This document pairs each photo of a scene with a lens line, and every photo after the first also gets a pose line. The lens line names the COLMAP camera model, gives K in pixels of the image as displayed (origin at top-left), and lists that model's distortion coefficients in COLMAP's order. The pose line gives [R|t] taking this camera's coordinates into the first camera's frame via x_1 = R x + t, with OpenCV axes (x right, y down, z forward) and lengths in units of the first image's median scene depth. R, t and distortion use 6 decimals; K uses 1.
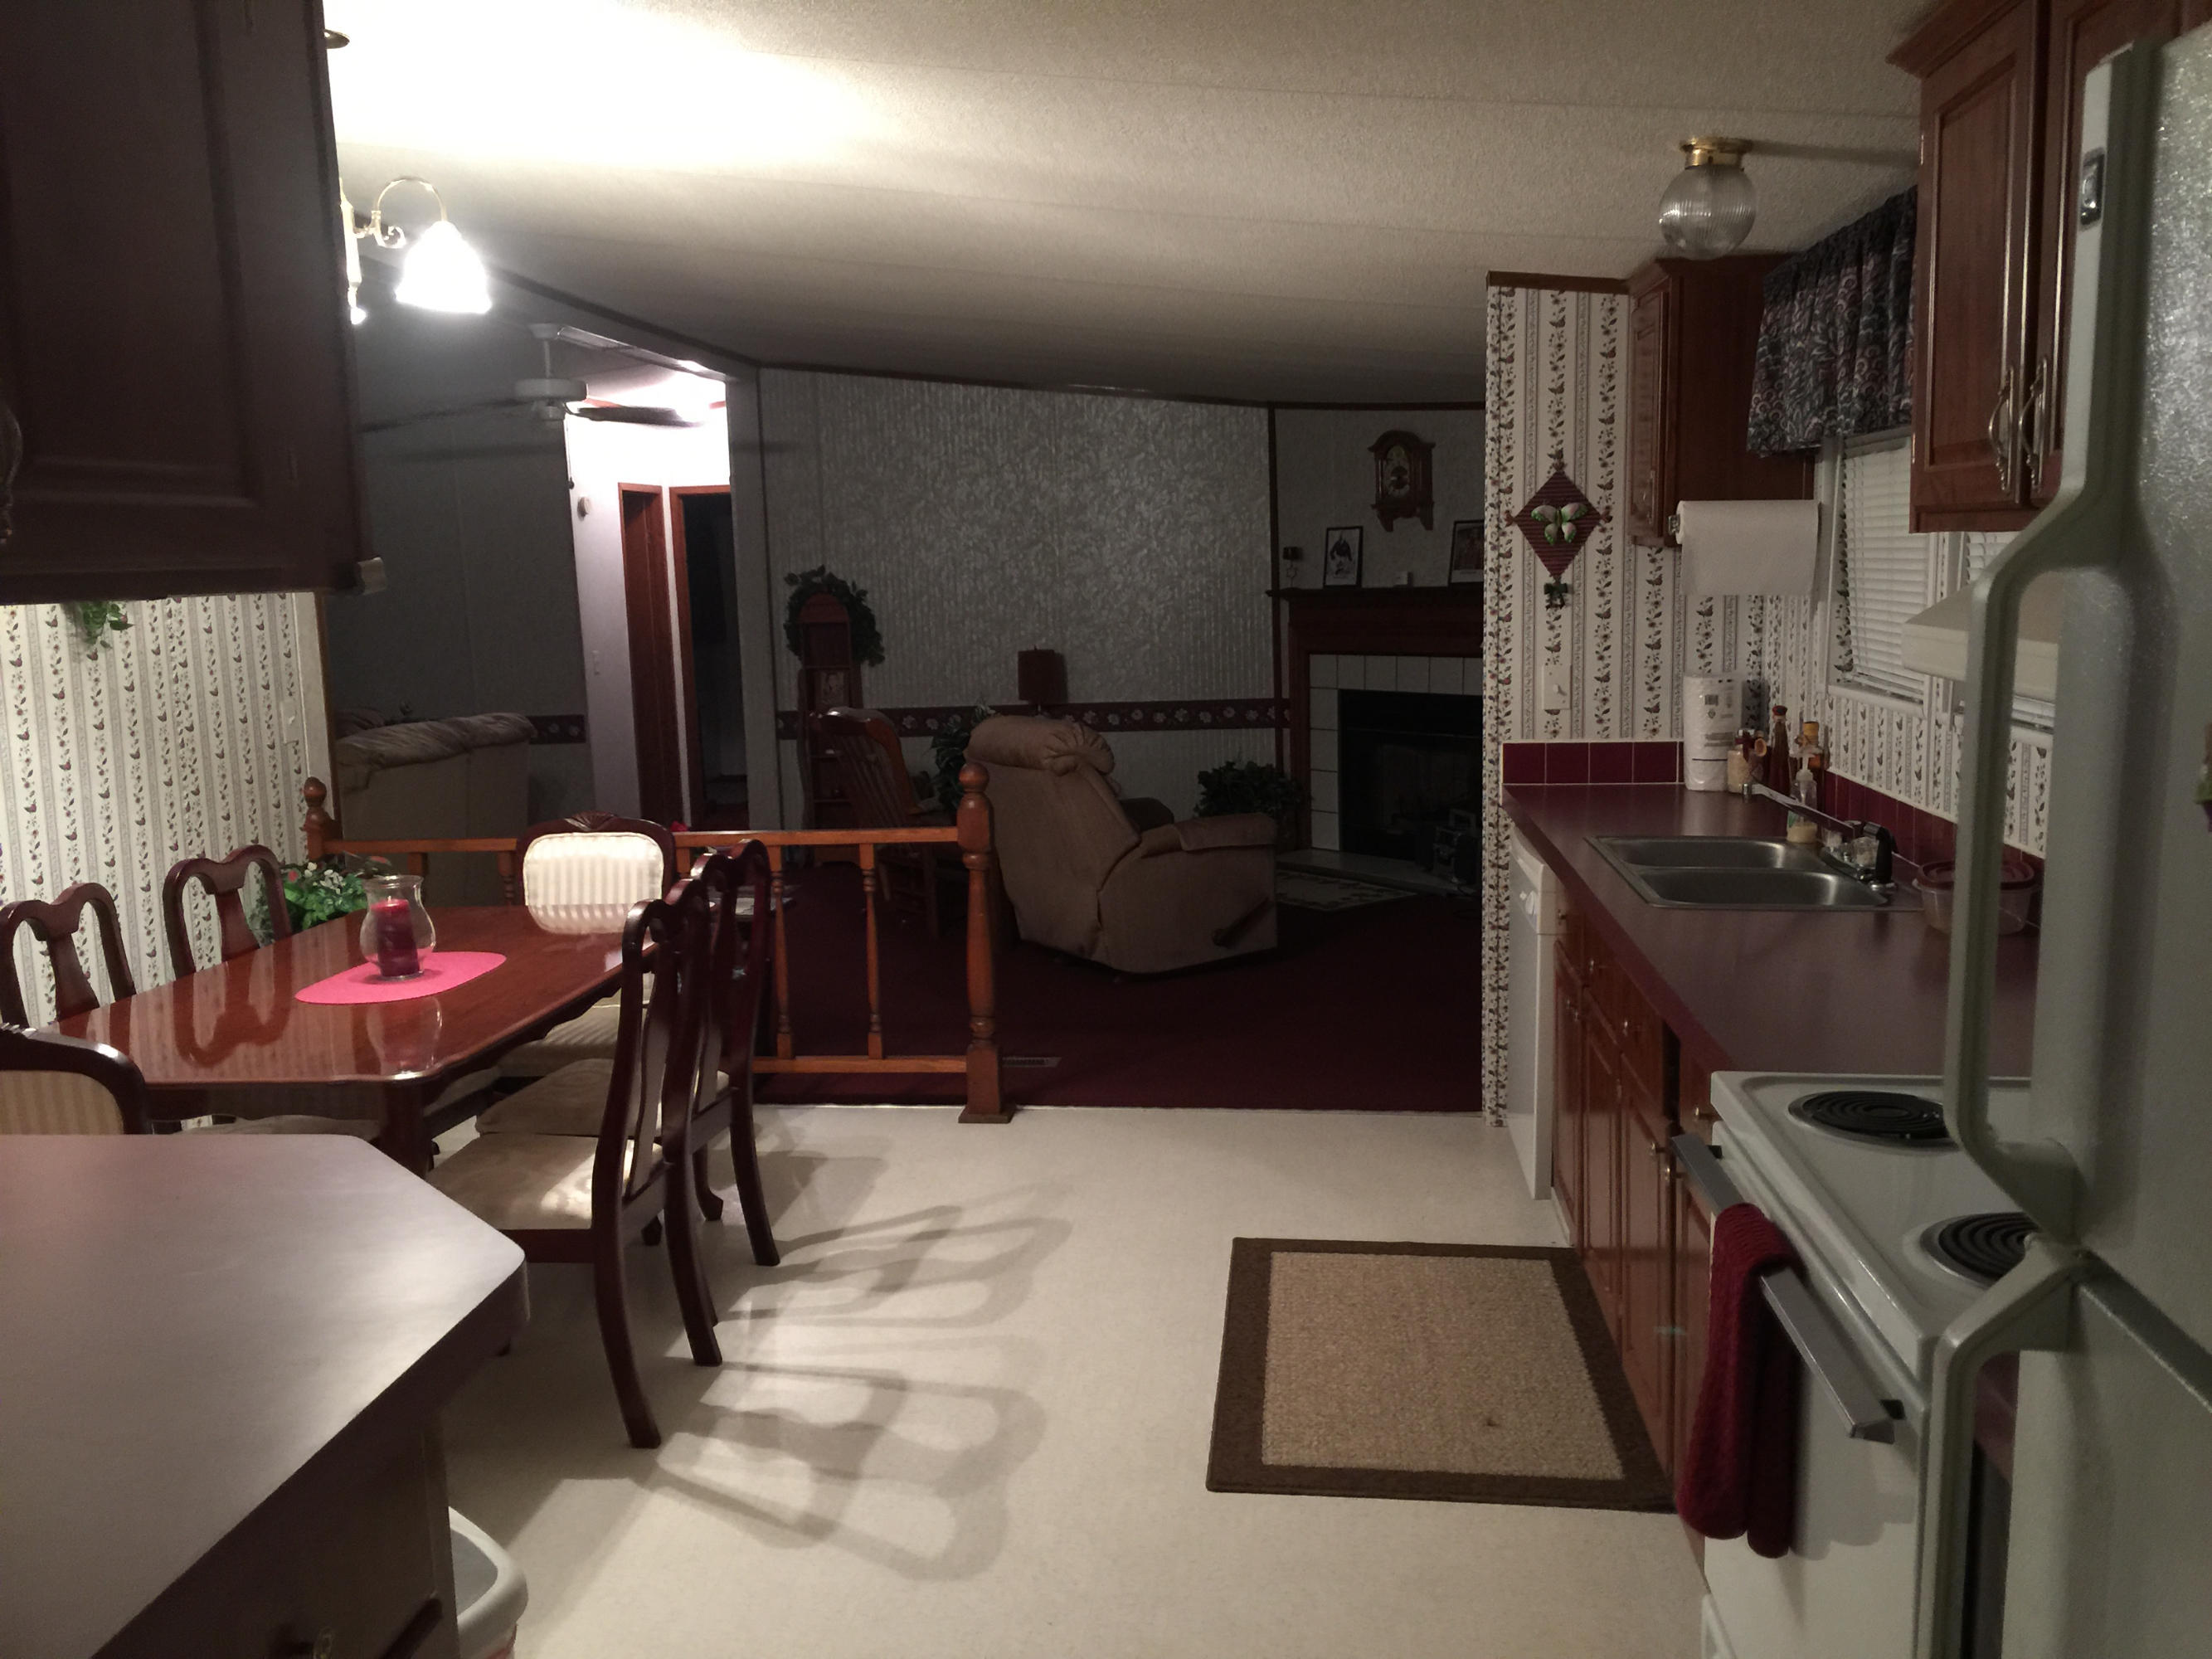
lens RADIAL K [[1862.4, 0, 1109.0], [0, 1862.4, 815.5], [0, 0, 1]] dist [0.103178, -0.153887]
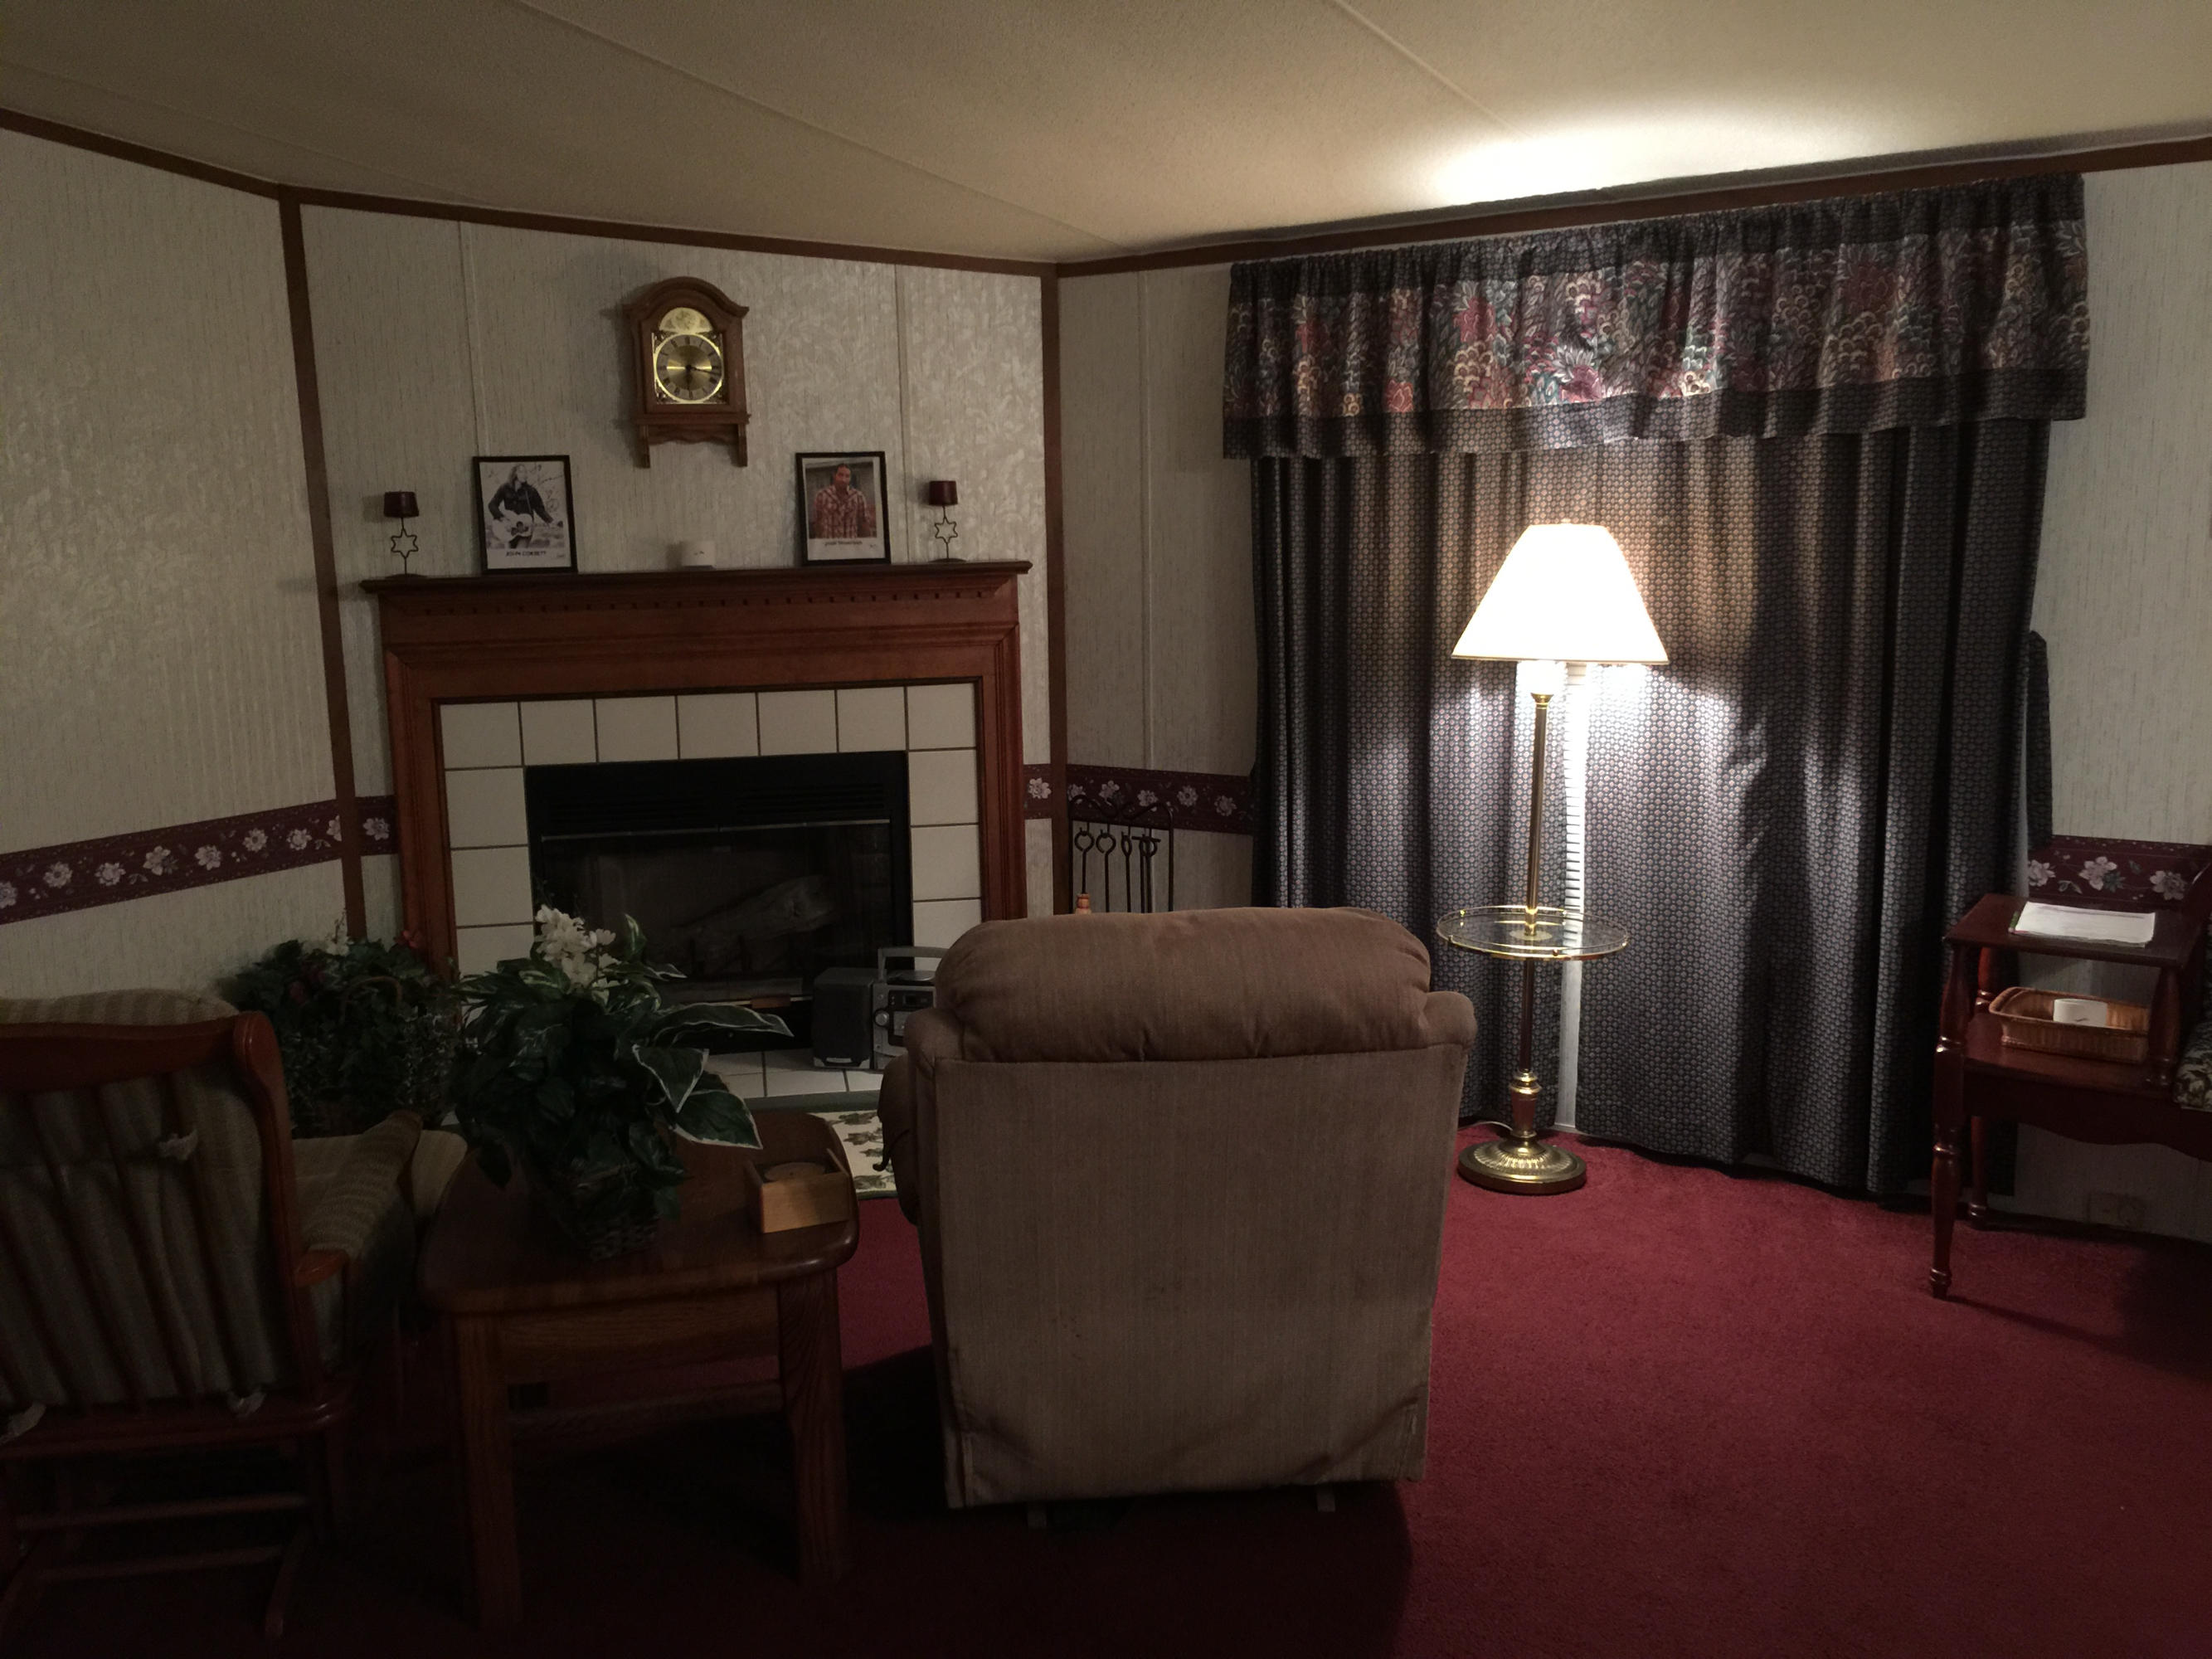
lens RADIAL K [[1917.5, 0, 1098.7], [0, 1917.5, 822.1], [0, 0, 1]] dist [0.078468, -0.083637]
pose [[0.461410, -0.128902, 0.877773, -0.635241], [0.125774, 0.988900, 0.079106, -0.170136], [-0.878227, 0.073901, 0.472500, 1.372006]]
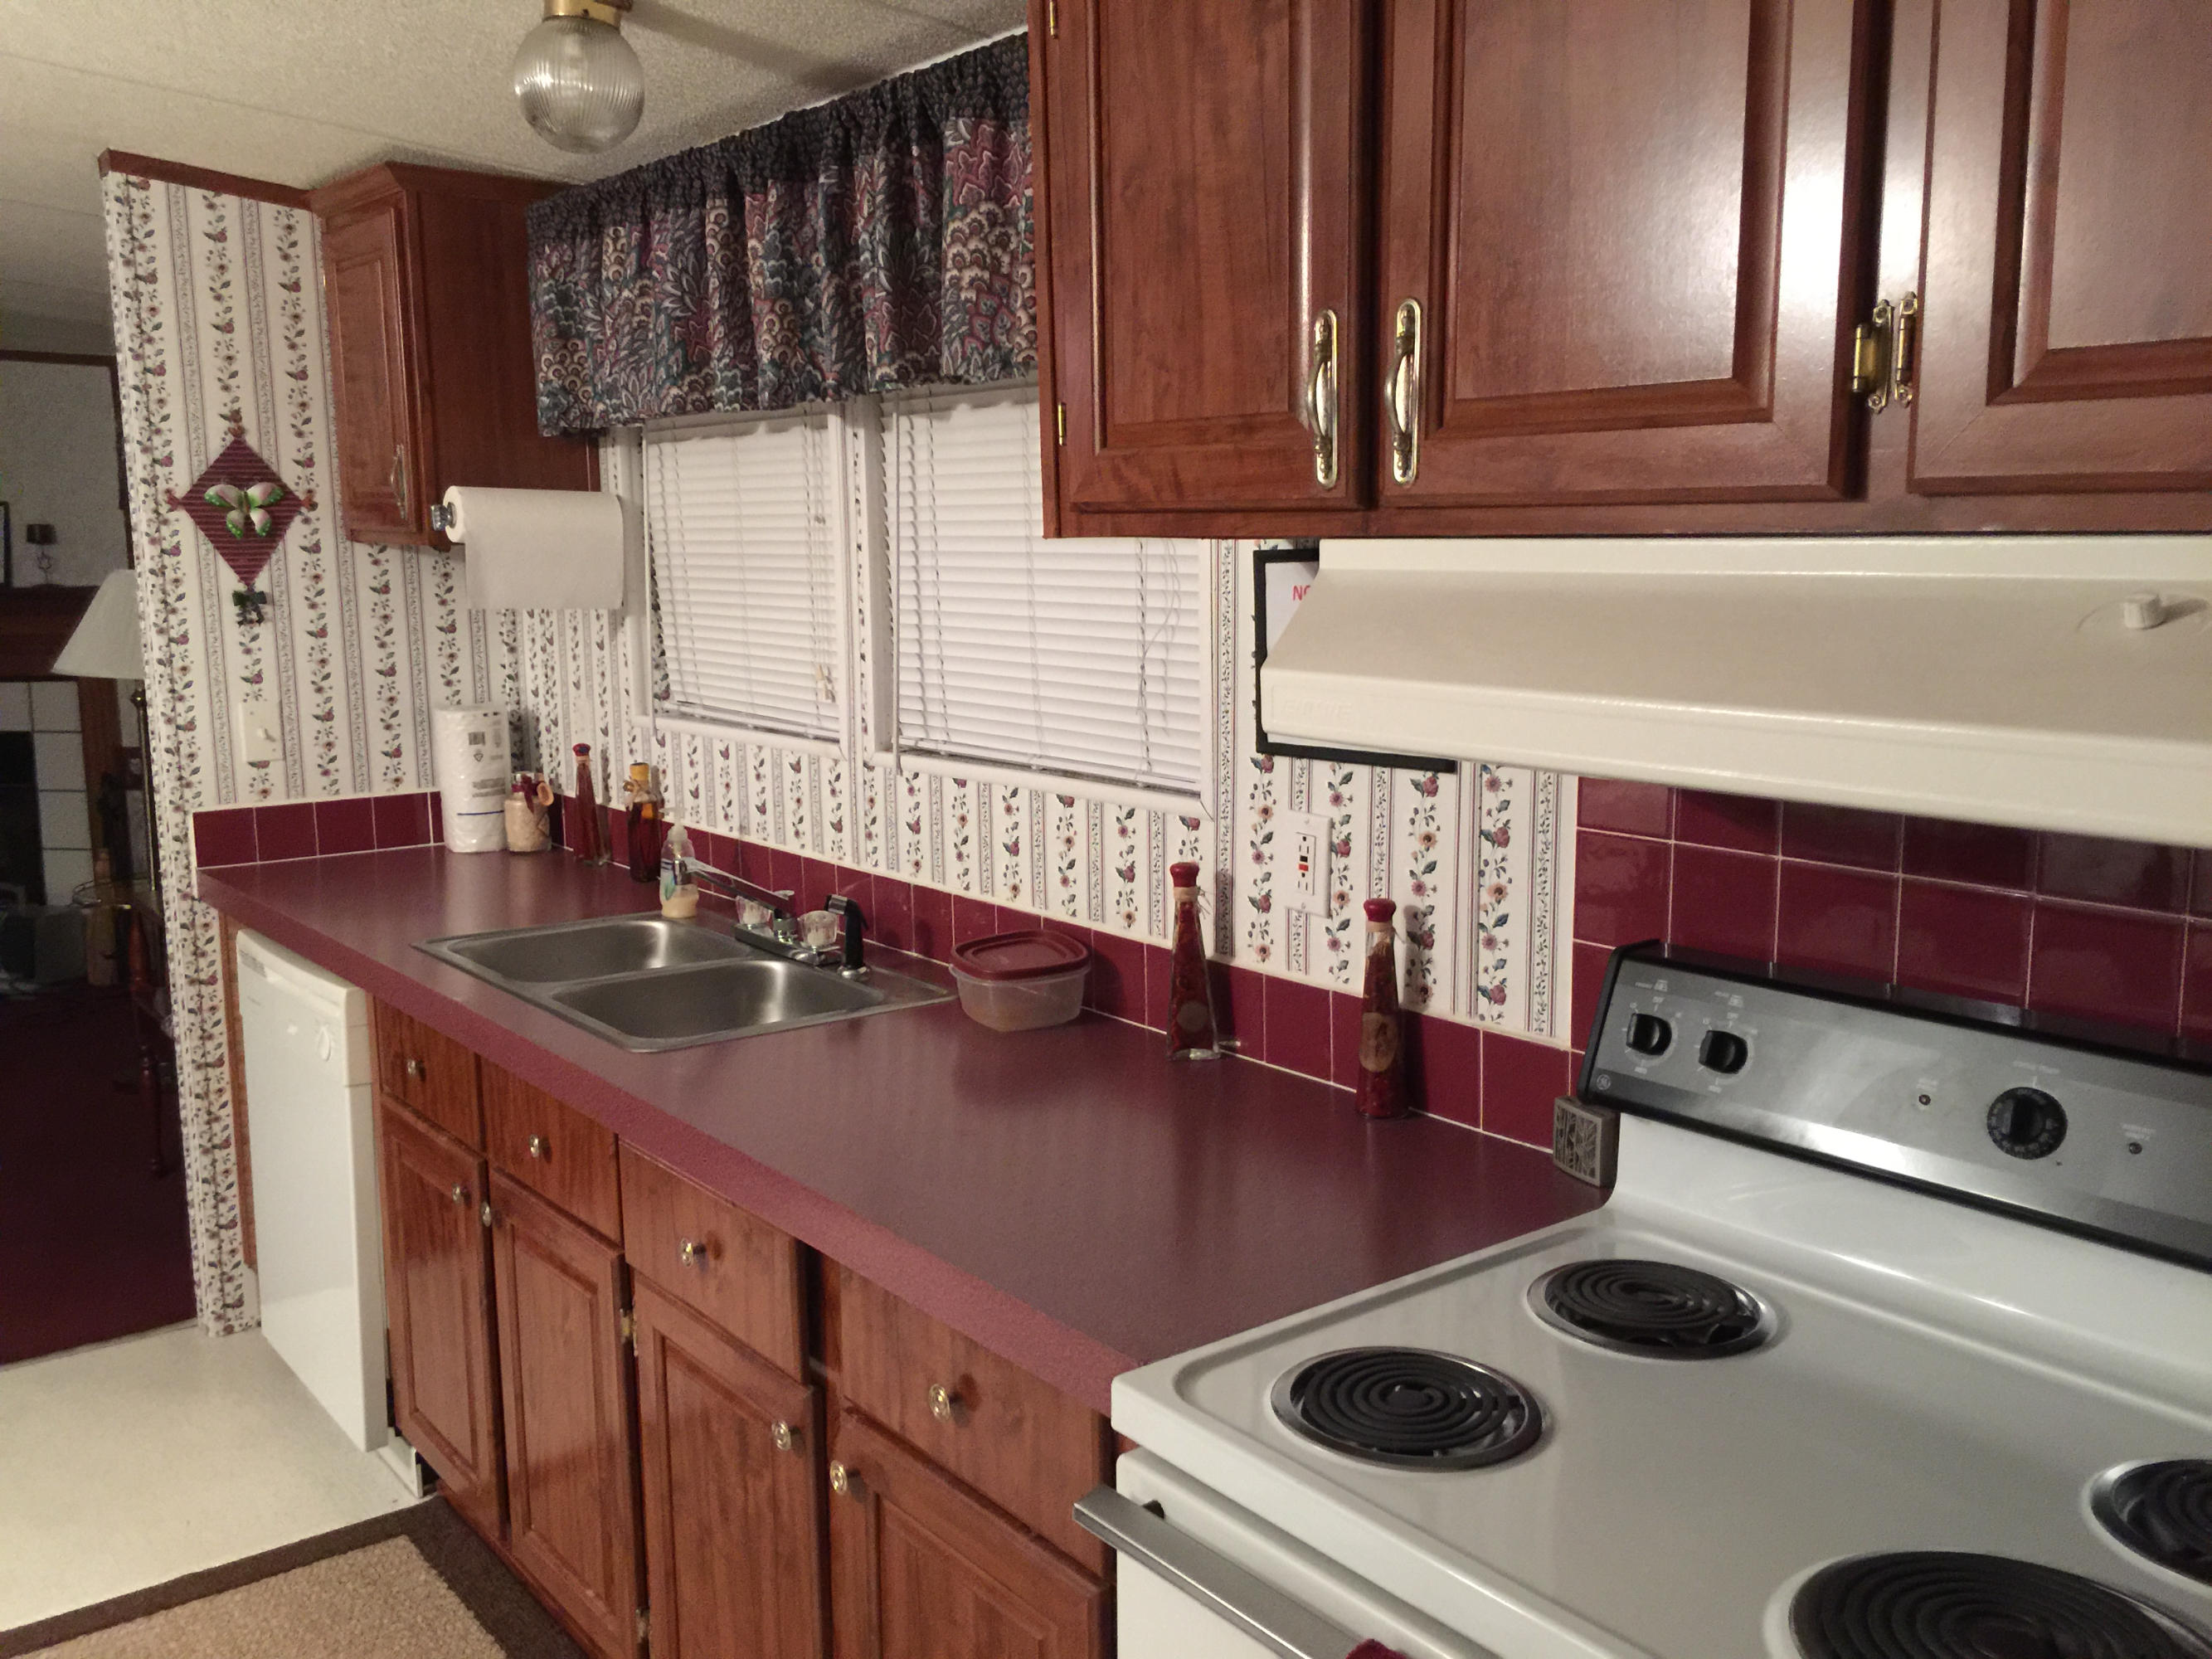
lens RADIAL K [[1862.4, 0, 1109.0], [0, 1862.4, 815.5], [0, 0, 1]] dist [0.103178, -0.153887]
pose [[0.711991, -0.087207, 0.696752, -0.046090], [0.086972, 0.995570, 0.035733, -0.033228], [-0.696781, 0.035156, 0.716422, 0.235715]]
